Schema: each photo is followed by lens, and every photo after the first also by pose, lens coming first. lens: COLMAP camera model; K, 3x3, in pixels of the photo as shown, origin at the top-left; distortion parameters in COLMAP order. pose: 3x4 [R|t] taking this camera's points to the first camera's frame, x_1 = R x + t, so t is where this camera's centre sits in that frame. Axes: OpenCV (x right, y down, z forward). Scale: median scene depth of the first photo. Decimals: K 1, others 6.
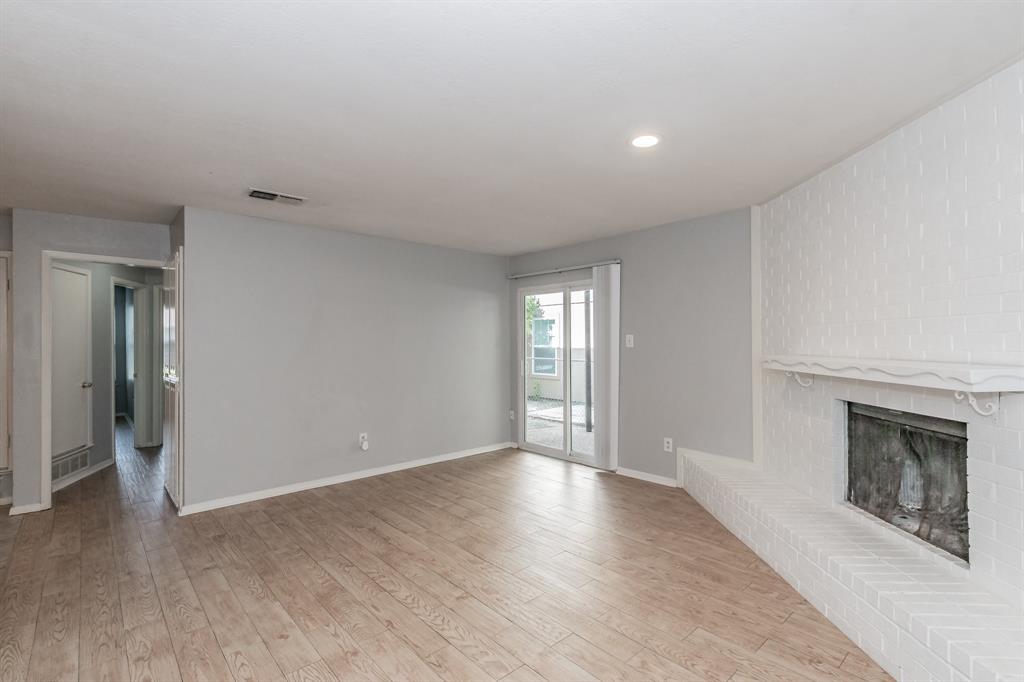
lens RADIAL K [[469.7, 0, 493.6], [0, 469.7, 338.7], [0, 0, 1]] dist [0.001724, 0.000041]
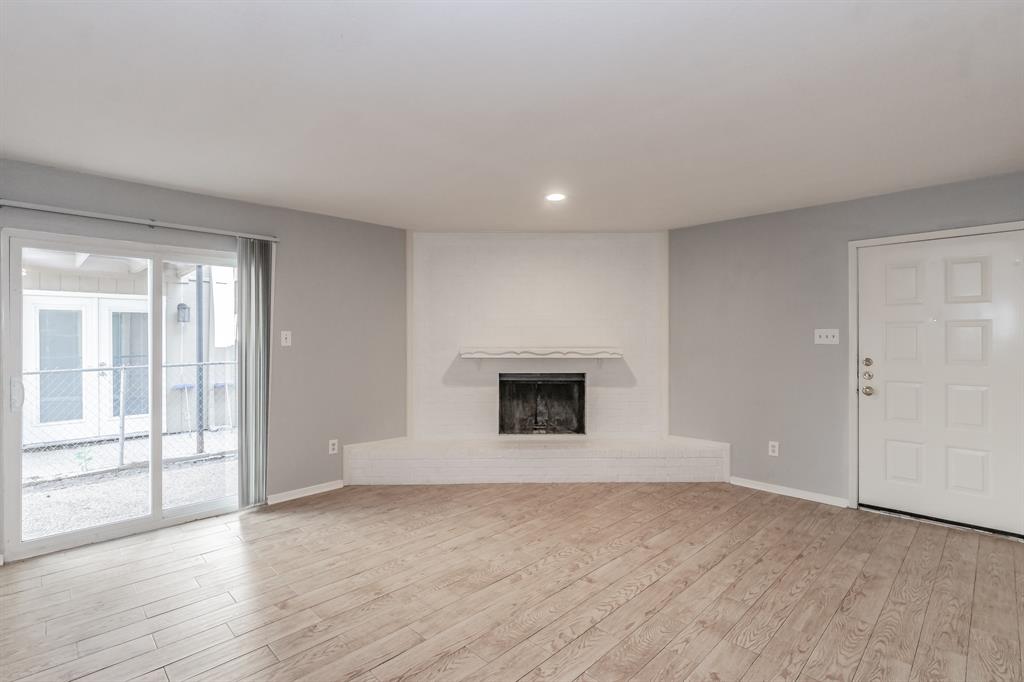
lens RADIAL K [[486.5, 0, 512.7], [0, 486.5, 337.8], [0, 0, 1]] dist [0.000928, 0.000458]
pose [[-0.066336, 0.002674, 0.997794, -0.986958], [-0.003597, 0.999989, -0.002919, 0.007562], [-0.997791, -0.003783, -0.066326, 1.070835]]
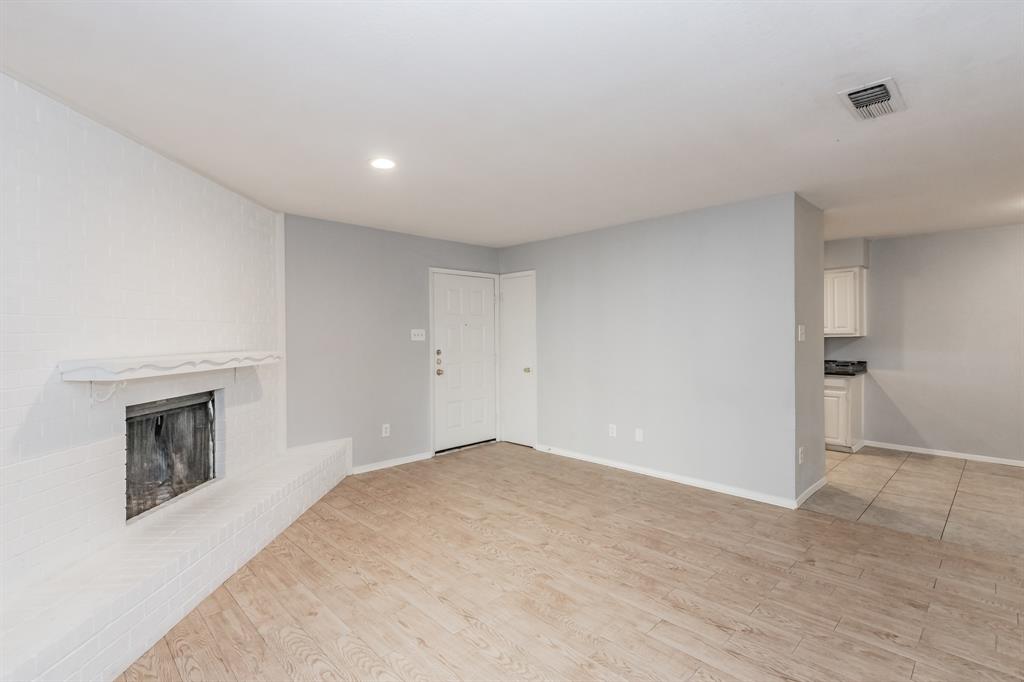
lens RADIAL K [[486.5, 0, 512.7], [0, 486.5, 337.8], [0, 0, 1]] dist [0.000928, 0.000458]
pose [[-0.997888, 0.013083, -0.063629, 0.075285], [0.013045, 0.999914, 0.001018, 0.010325], [0.063637, 0.000186, -0.997973, 1.936703]]
